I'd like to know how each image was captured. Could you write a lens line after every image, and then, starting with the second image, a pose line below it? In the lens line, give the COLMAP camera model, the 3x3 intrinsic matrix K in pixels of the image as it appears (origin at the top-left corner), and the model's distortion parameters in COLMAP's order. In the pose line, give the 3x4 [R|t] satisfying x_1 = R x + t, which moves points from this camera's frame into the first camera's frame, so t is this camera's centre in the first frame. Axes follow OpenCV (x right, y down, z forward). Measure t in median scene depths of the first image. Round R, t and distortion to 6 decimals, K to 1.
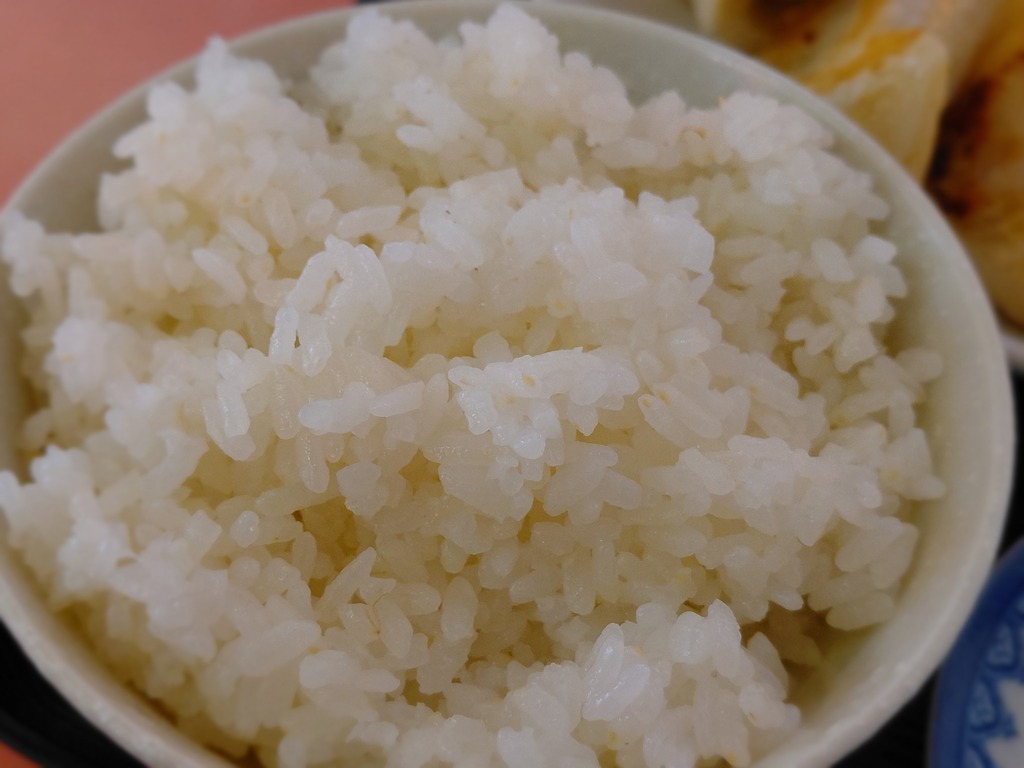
lens RADIAL K [[1269.9, 0, 512.0], [0, 1269.9, 384.0], [0, 0, 1]] dist [0.202816, -0.665046]
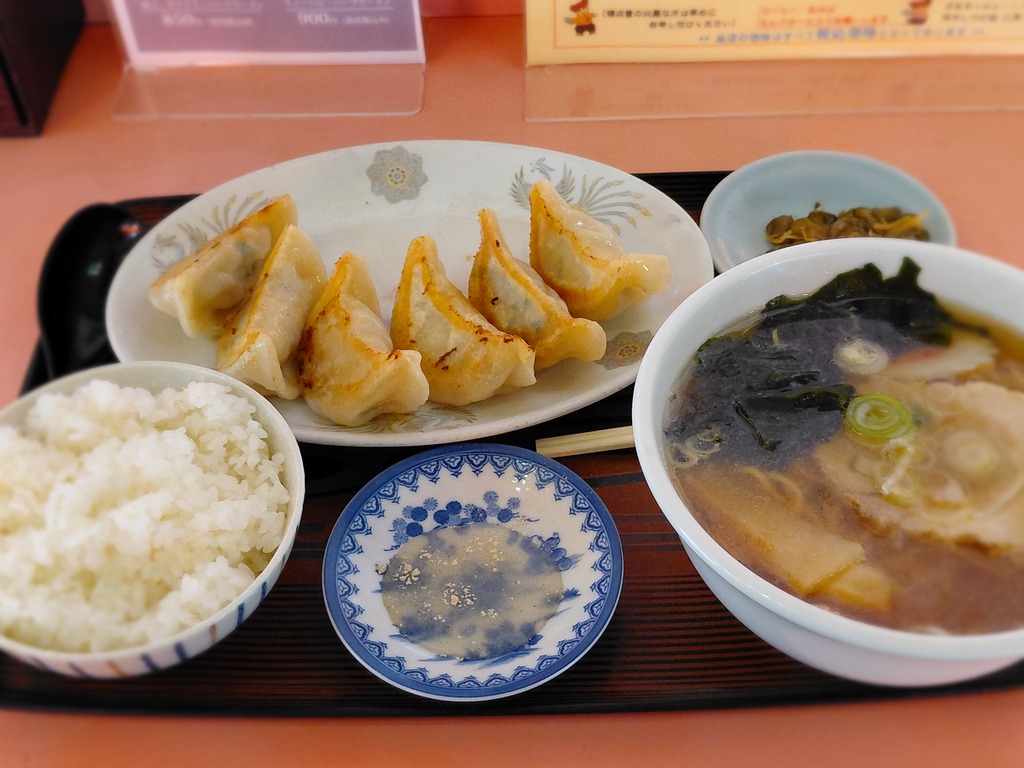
lens RADIAL K [[1269.9, 0, 512.0], [0, 1269.9, 384.0], [0, 0, 1]] dist [0.202816, -0.665046]
pose [[0.929411, -0.303492, 0.209972, 0.261480], [0.318046, 0.947290, -0.038576, 0.107192], [-0.187197, 0.102634, 0.976946, -1.971253]]
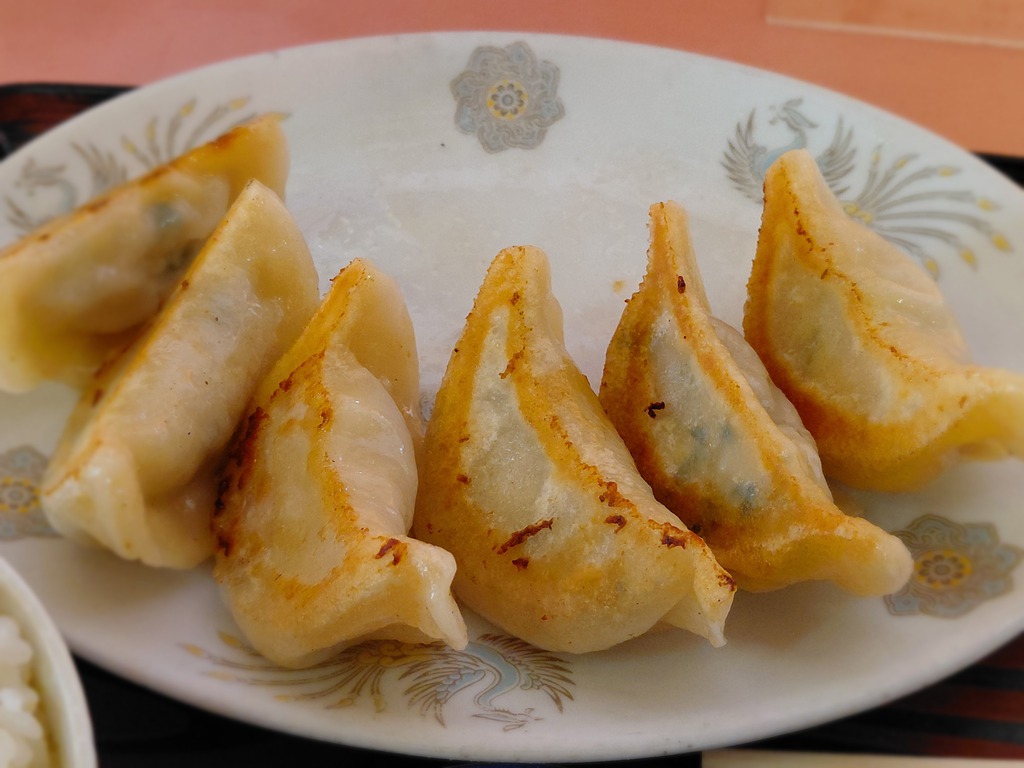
lens RADIAL K [[1269.9, 0, 512.0], [0, 1269.9, 384.0], [0, 0, 1]] dist [0.202816, -0.665046]
pose [[0.981339, -0.174821, 0.080074, 0.709826], [0.174652, 0.984588, 0.009167, -0.327018], [-0.080442, 0.004989, 0.996747, -0.193505]]
